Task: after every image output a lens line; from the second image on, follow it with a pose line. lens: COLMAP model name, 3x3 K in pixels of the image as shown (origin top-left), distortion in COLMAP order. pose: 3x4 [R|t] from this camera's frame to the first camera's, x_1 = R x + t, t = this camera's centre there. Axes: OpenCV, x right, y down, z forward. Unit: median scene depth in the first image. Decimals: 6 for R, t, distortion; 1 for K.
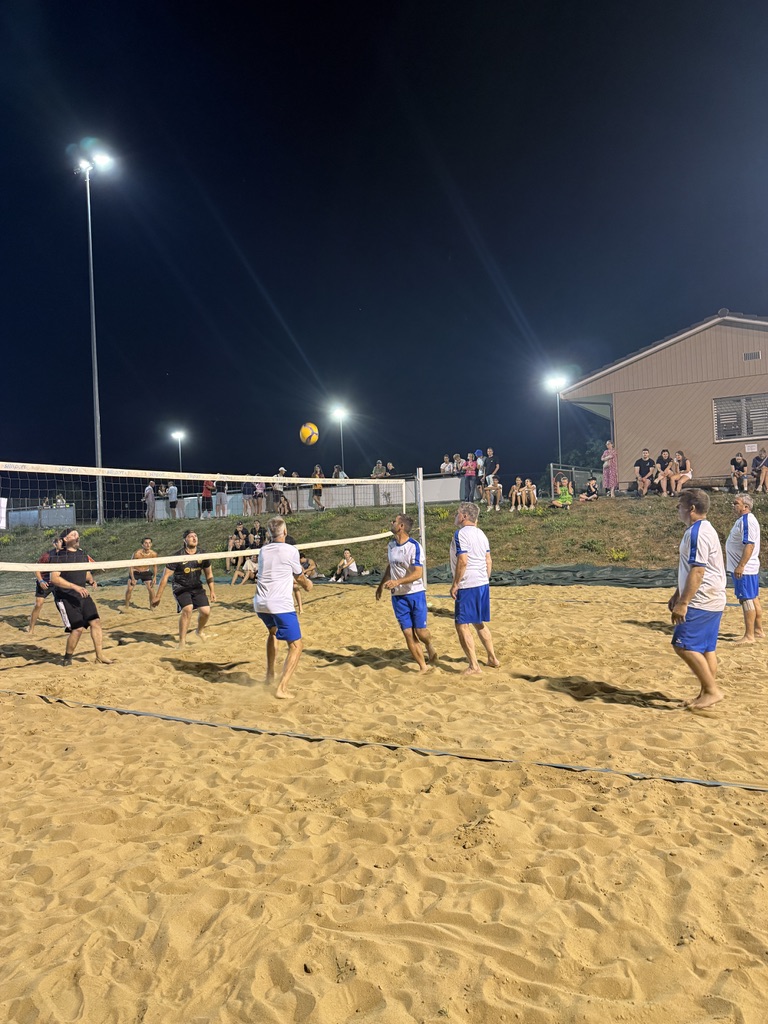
lens RADIAL K [[728.3, 0, 380.8], [0, 728.3, 516.9], [0, 0, 1]] dist [-0.004356, 0.000269]
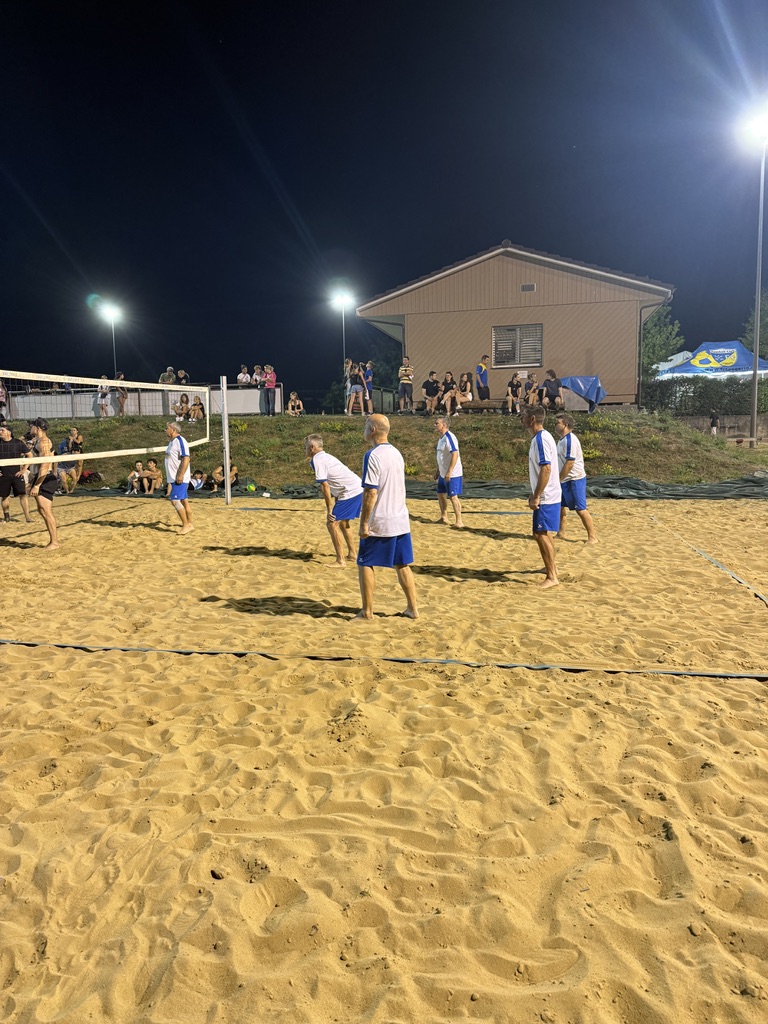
lens RADIAL K [[716.7, 0, 389.8], [0, 716.7, 512.4], [0, 0, 1]] dist [0.009364, -0.014590]
pose [[0.955911, -0.006903, 0.293574, -0.121354], [-0.026352, 0.993674, 0.109169, 0.018813], [-0.292470, -0.112092, 0.949682, 0.051387]]
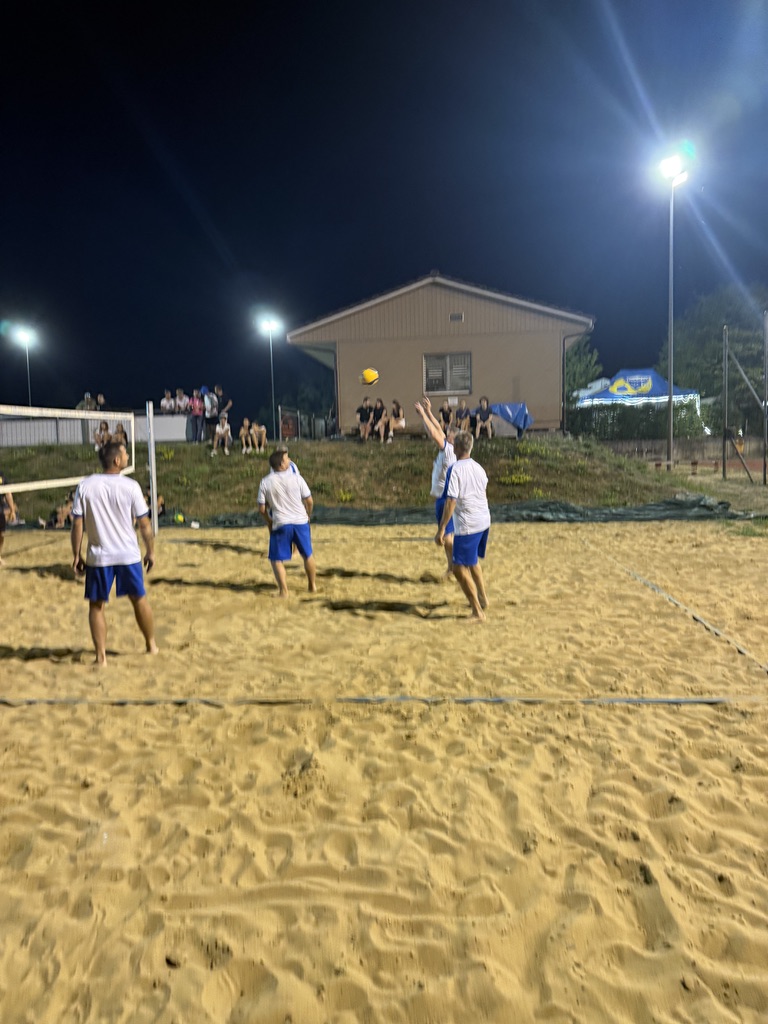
lens RADIAL K [[718.9, 0, 401.8], [0, 718.9, 513.5], [0, 0, 1]] dist [0.008628, -0.015276]
pose [[0.917752, -0.013592, 0.396922, -0.141551], [-0.016347, 0.997274, 0.071948, 0.007582], [-0.396818, -0.072519, 0.915028, 0.098292]]
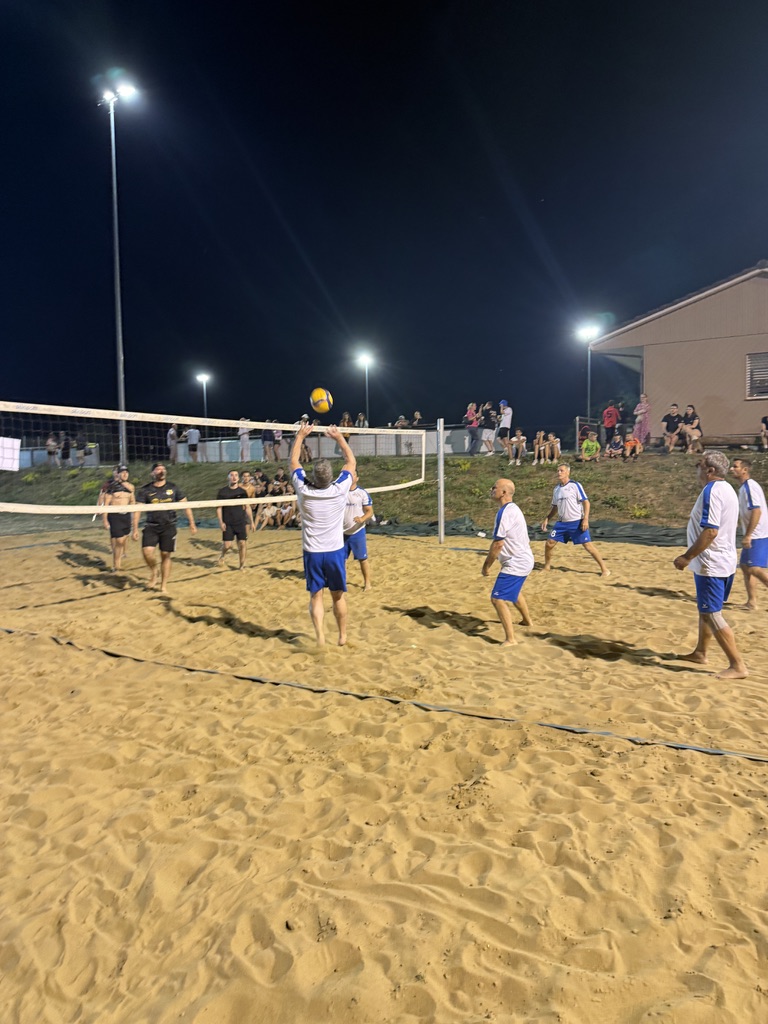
lens RADIAL K [[730.4, 0, 384.0], [0, 730.4, 512.0], [0, 0, 1]] dist [0.006340, -0.009425]
pose [[0.999301, 0.029123, -0.023455, 0.028154], [-0.027583, 0.997600, 0.063505, -0.009685], [0.025249, -0.062814, 0.997706, 0.029040]]
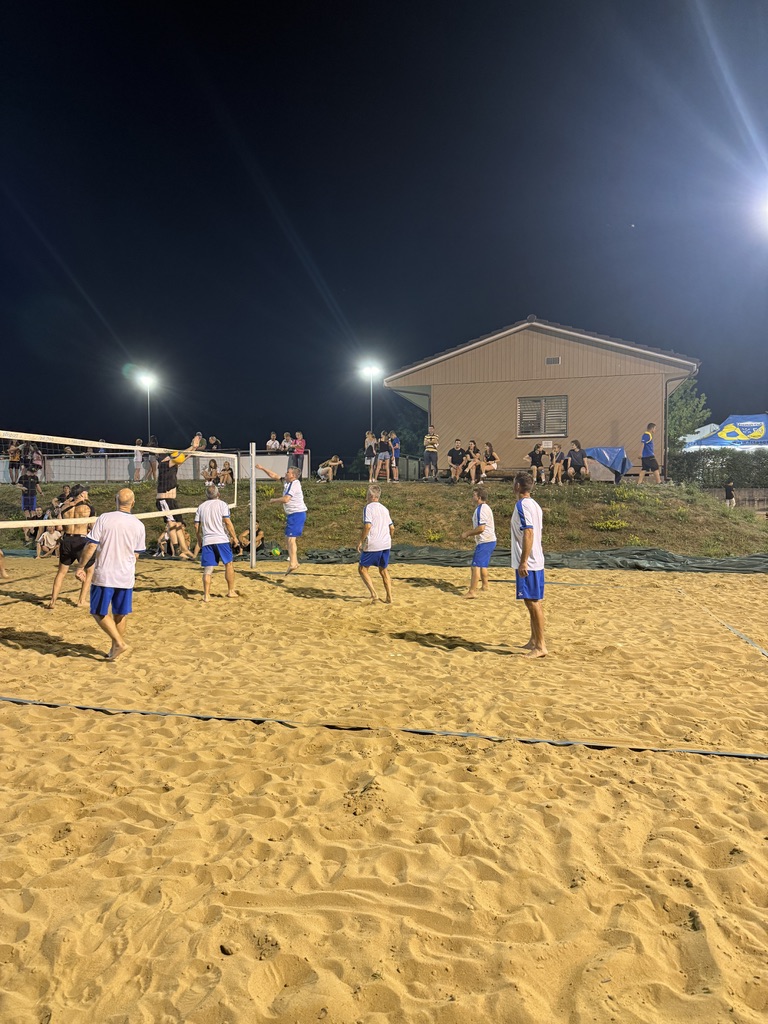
lens RADIAL K [[716.7, 0, 389.8], [0, 716.7, 512.4], [0, 0, 1]] dist [0.009364, -0.014590]
pose [[0.965147, 0.036242, 0.259188, -0.121328], [-0.042197, 0.998957, 0.017450, 0.015612], [-0.258285, -0.027779, 0.965669, 0.036331]]
